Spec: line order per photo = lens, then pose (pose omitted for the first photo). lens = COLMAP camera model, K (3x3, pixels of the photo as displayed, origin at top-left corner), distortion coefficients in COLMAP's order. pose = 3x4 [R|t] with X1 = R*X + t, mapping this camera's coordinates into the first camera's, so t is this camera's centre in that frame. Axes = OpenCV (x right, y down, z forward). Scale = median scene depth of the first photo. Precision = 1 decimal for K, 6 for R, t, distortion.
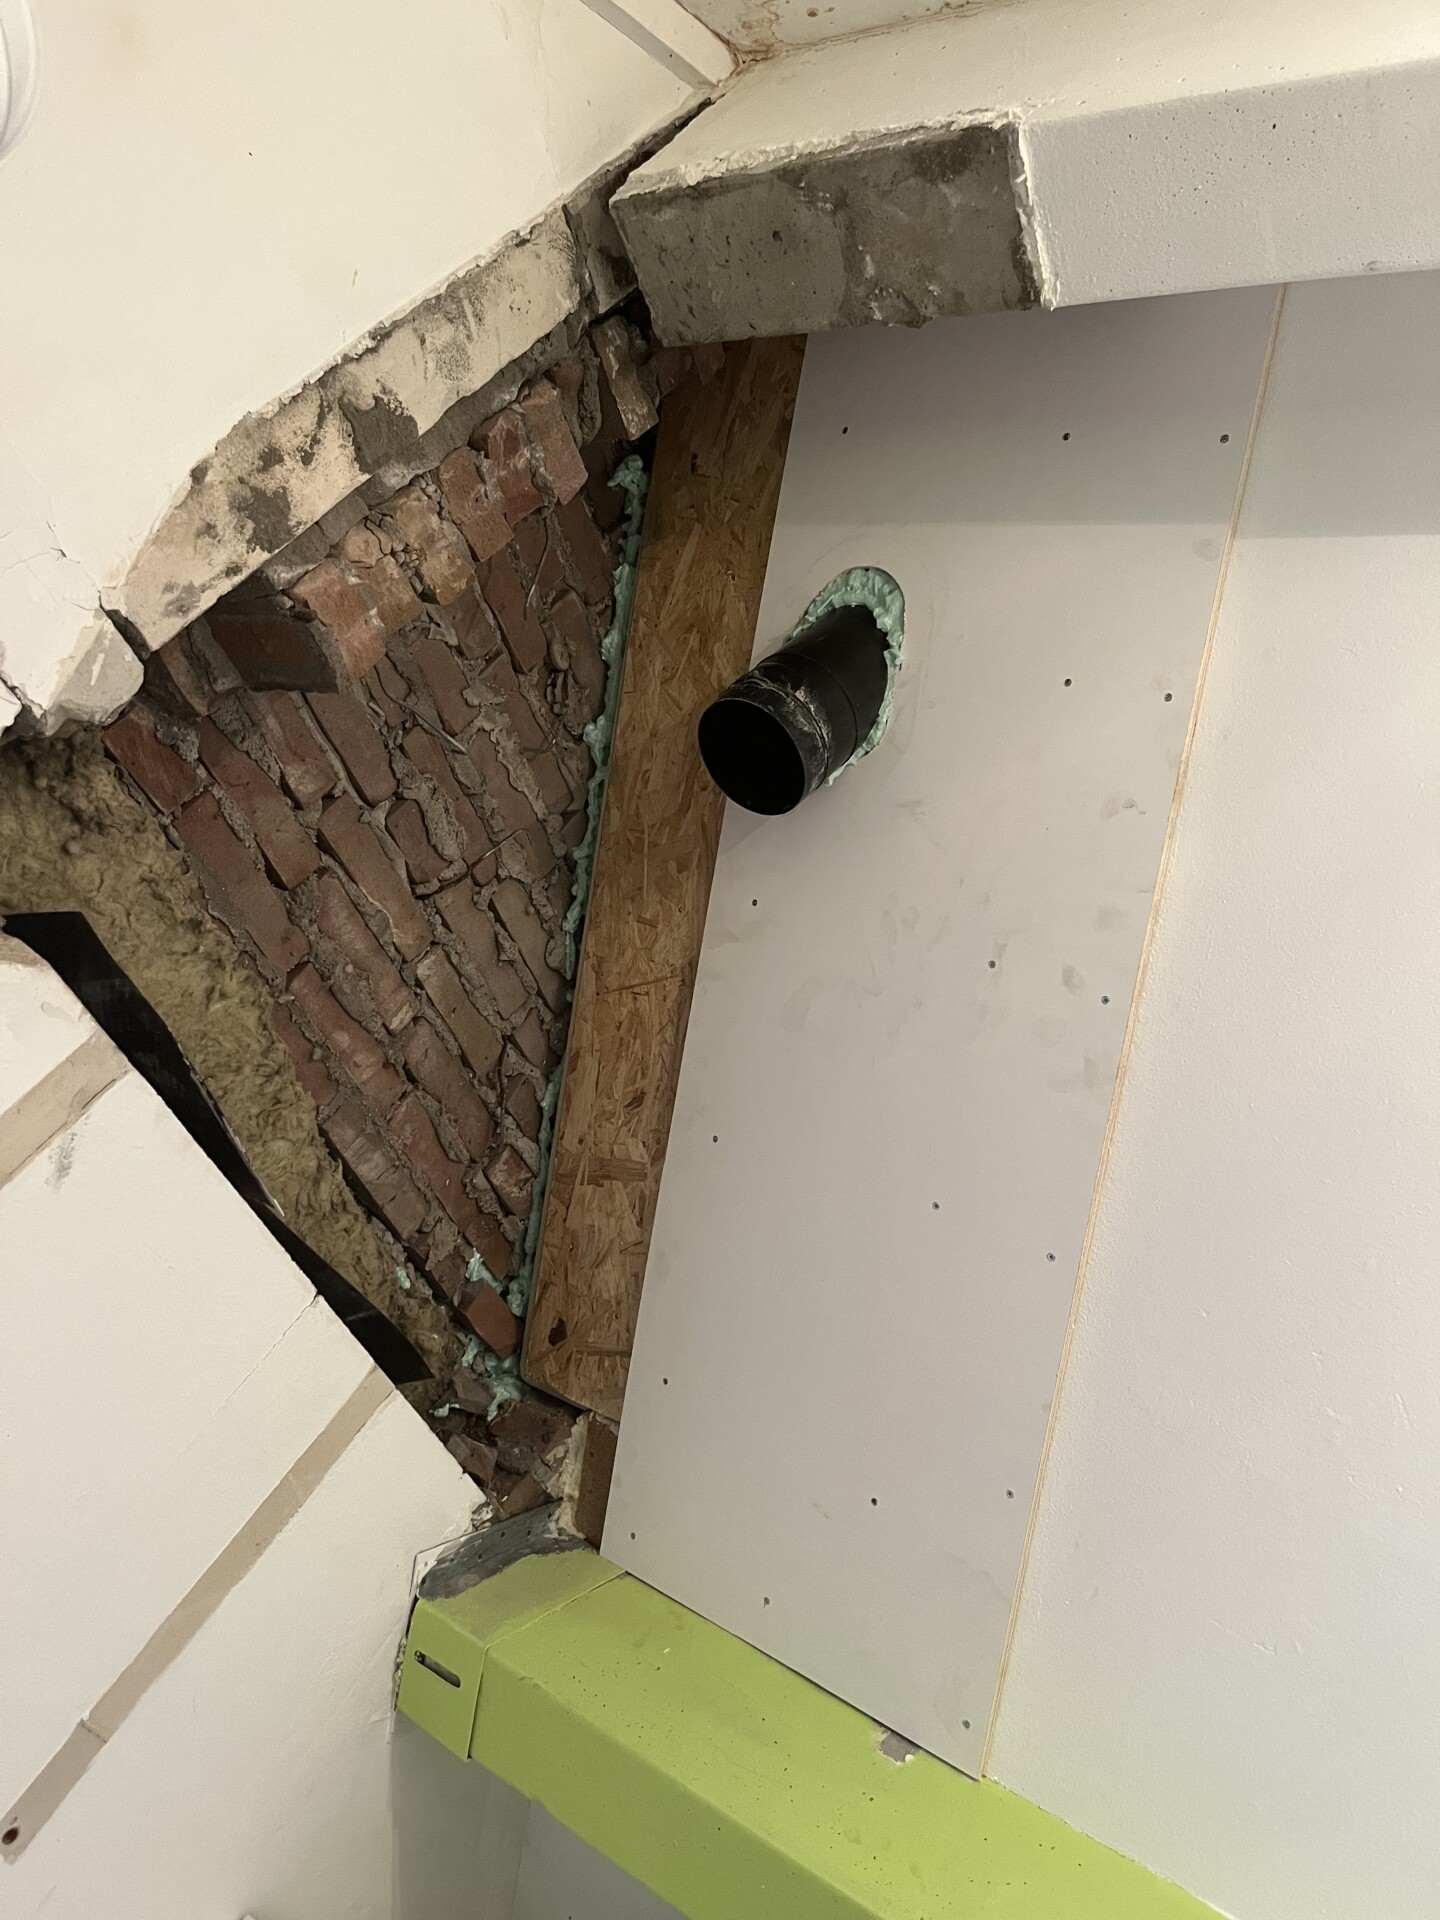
lens RADIAL K [[1409.3, 0, 718.7], [0, 1409.3, 985.8], [0, 0, 1]] dist [0.050706, -0.088903]
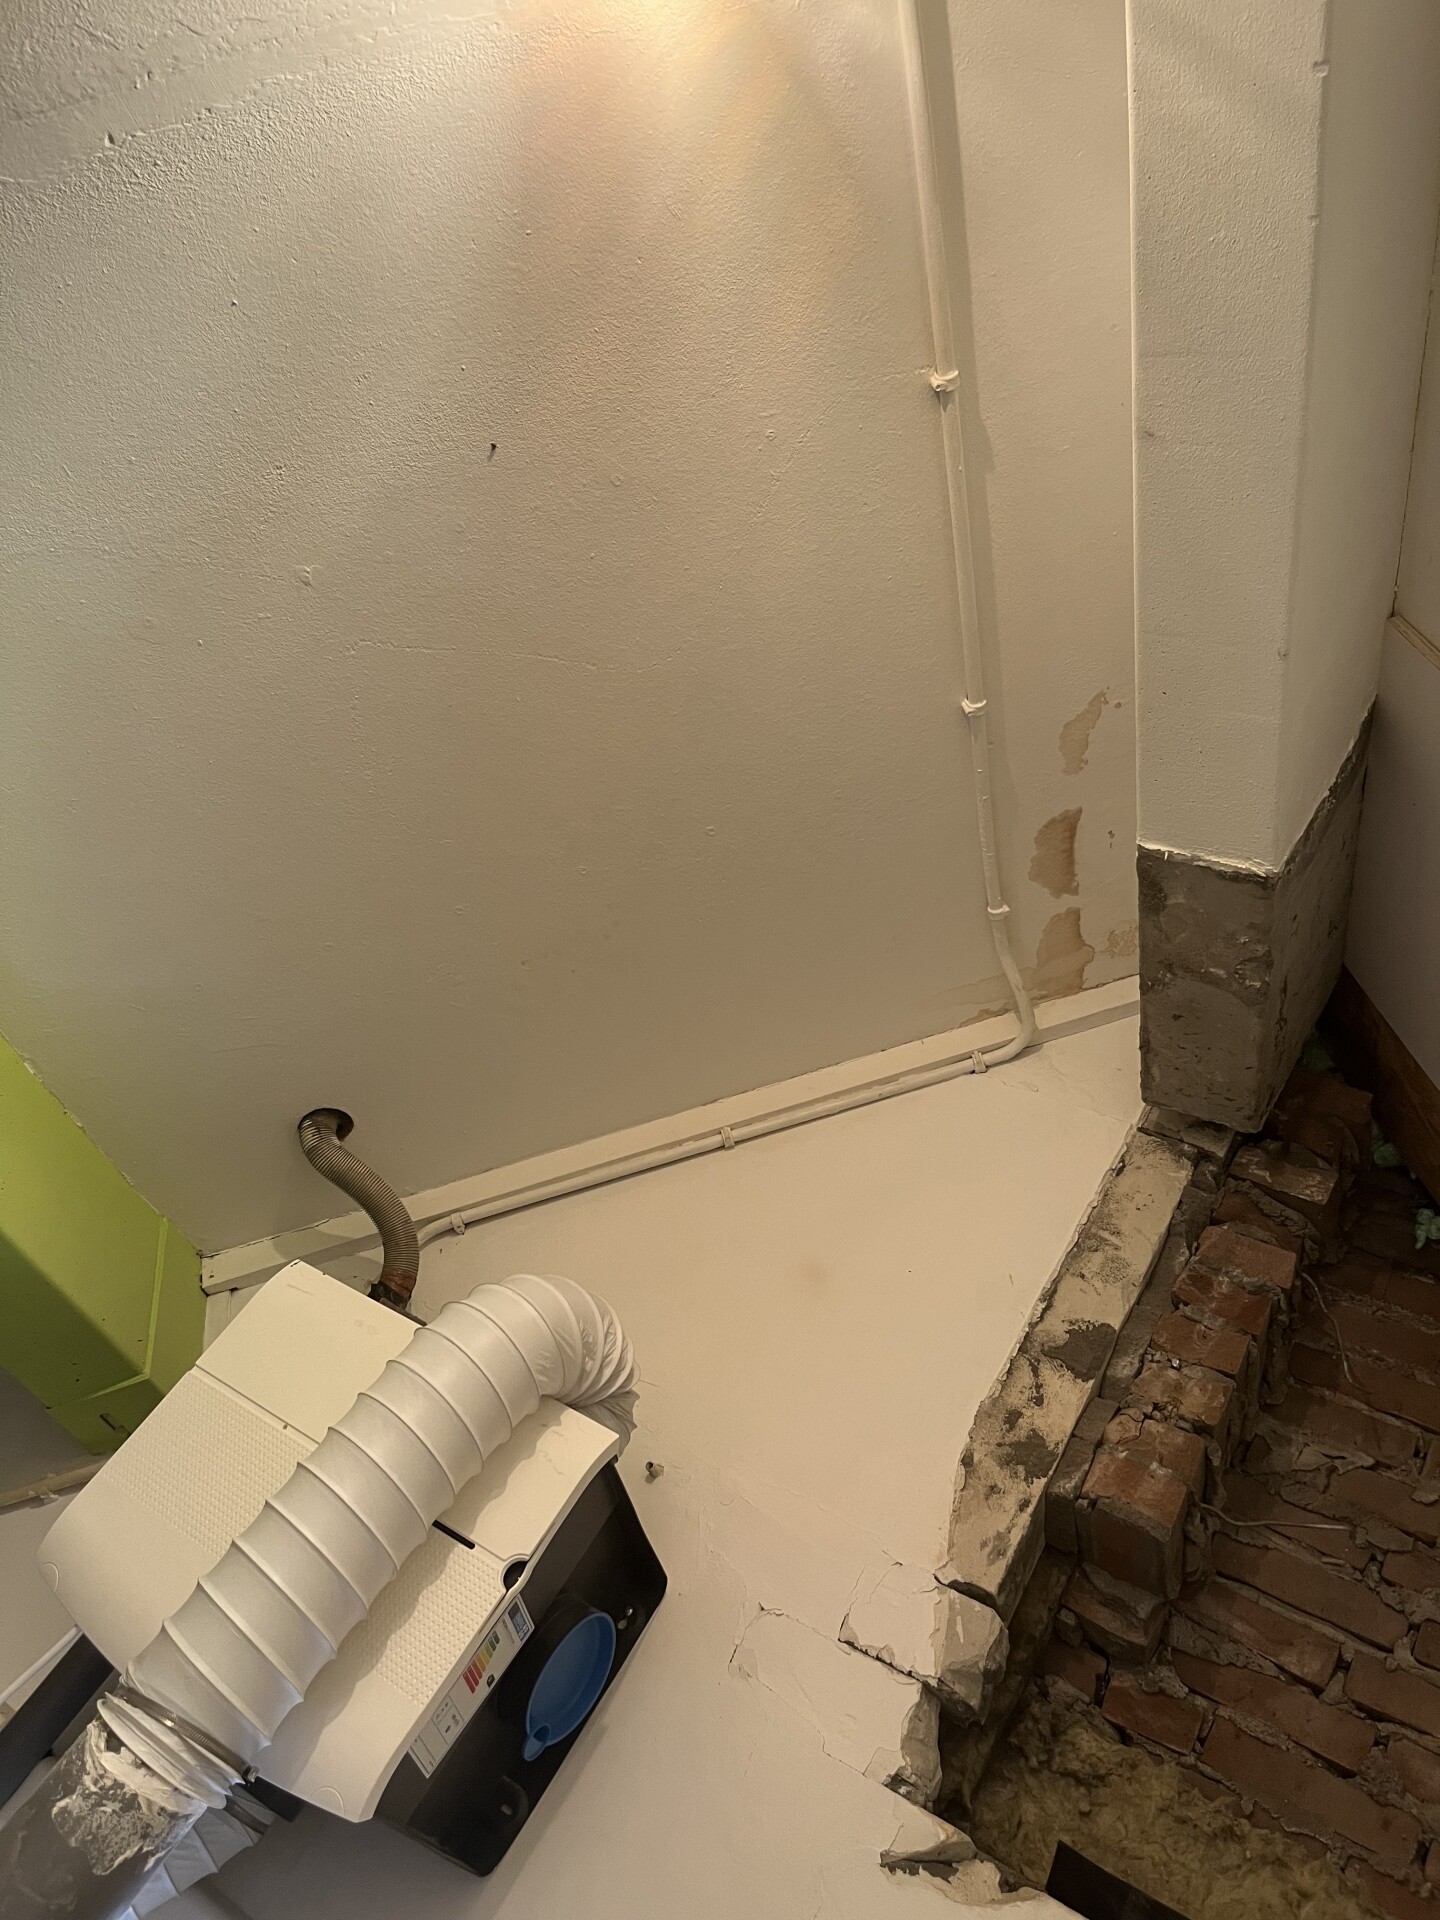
lens RADIAL K [[1409.3, 0, 718.7], [0, 1409.3, 985.8], [0, 0, 1]] dist [0.050706, -0.088903]
pose [[0.403167, -0.818908, -0.408467, 0.419265], [0.198580, 0.514003, -0.834486, 0.443597], [0.893321, 0.255323, 0.369848, 0.146261]]
